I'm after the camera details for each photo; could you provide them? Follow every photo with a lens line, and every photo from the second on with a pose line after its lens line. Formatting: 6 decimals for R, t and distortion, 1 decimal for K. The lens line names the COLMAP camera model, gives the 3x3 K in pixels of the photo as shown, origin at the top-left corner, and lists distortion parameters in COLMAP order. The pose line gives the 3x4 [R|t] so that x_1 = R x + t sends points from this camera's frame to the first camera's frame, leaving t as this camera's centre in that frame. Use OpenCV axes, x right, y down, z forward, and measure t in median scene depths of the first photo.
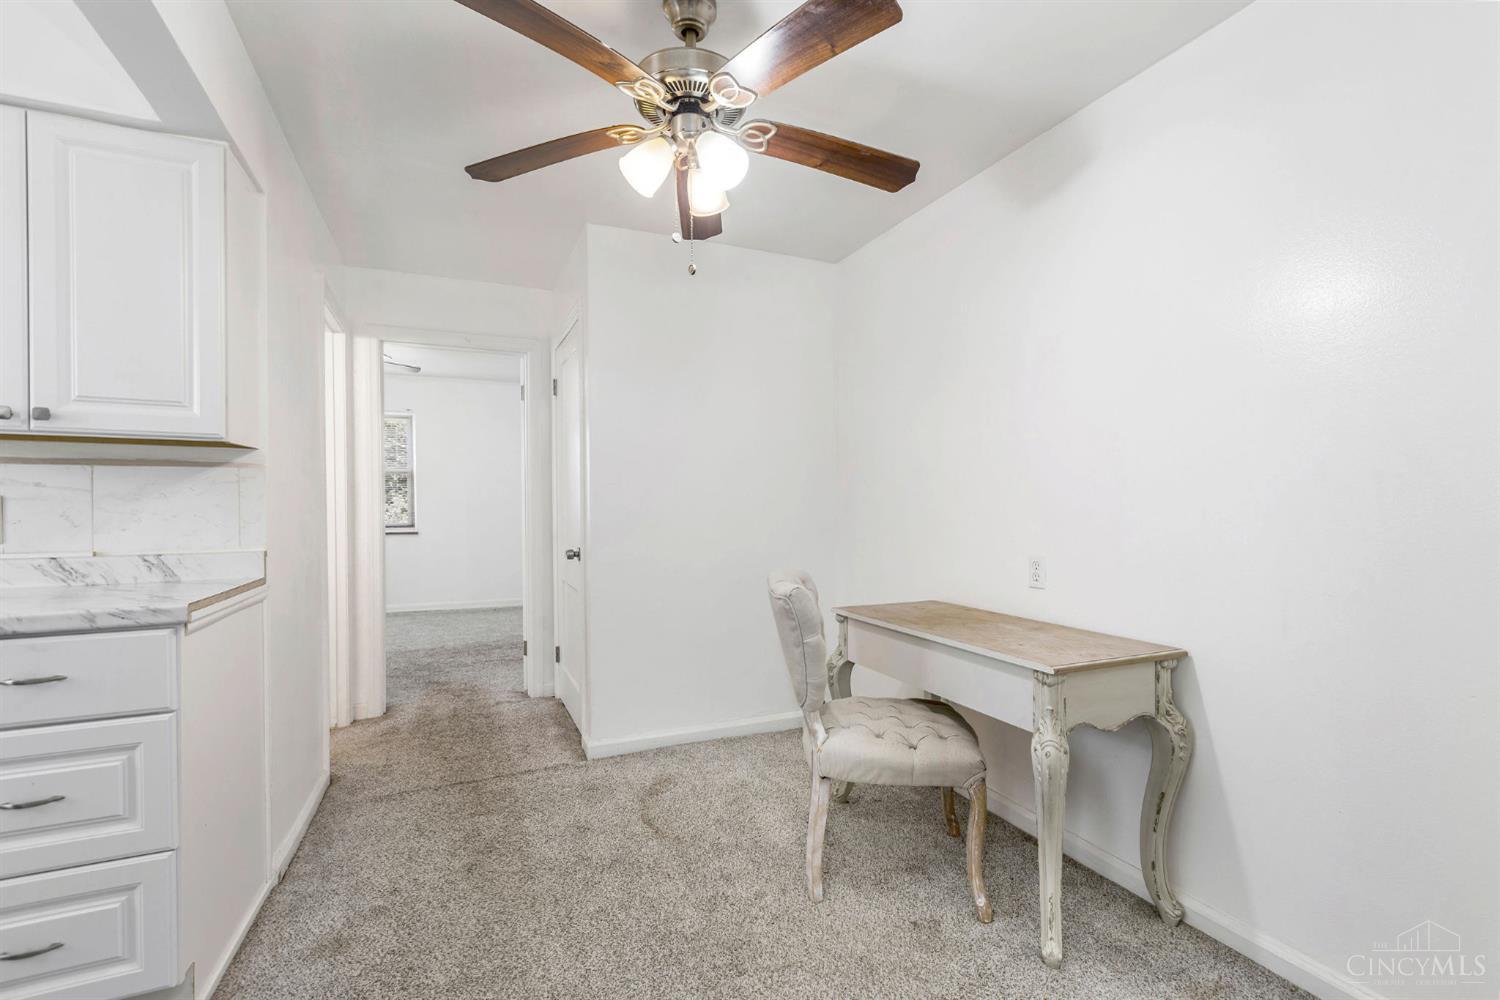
lens RADIAL K [[673.0, 0, 757.3], [0, 673.0, 507.2], [0, 0, 1]] dist [-0.001052, -0.000425]
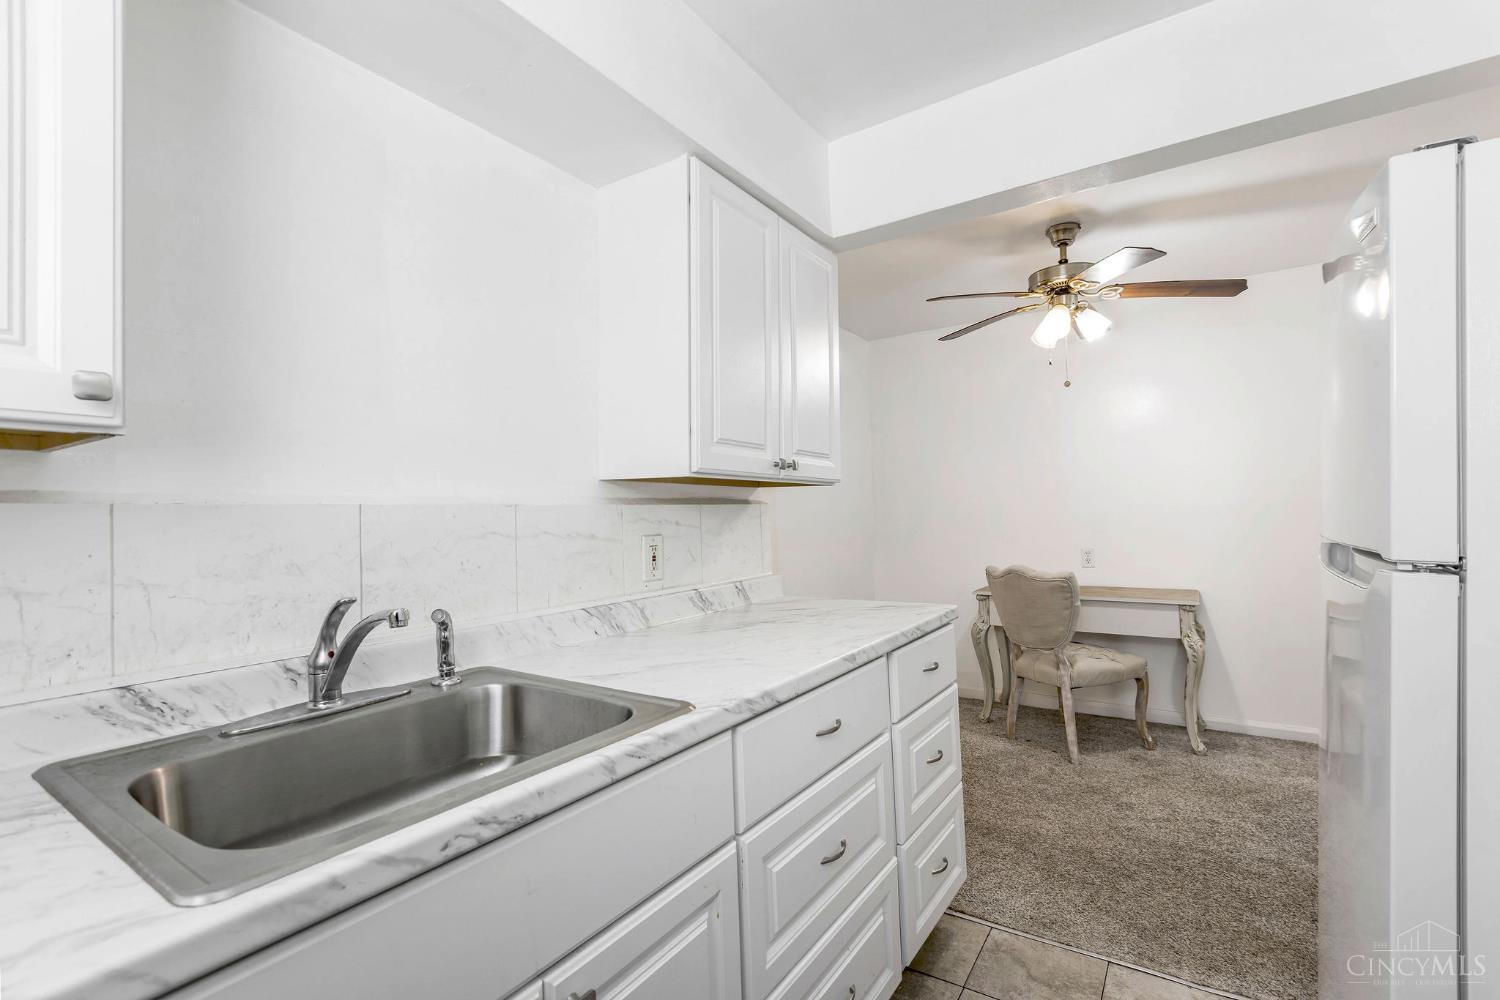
lens RADIAL K [[673.0, 0, 757.3], [0, 673.0, 507.2], [0, 0, 1]] dist [-0.001052, -0.000425]
pose [[0.849755, -0.016636, 0.526915, -1.476752], [0.023892, 0.999690, -0.006967, -0.047459], [-0.526636, 0.018509, 0.849889, 0.008009]]
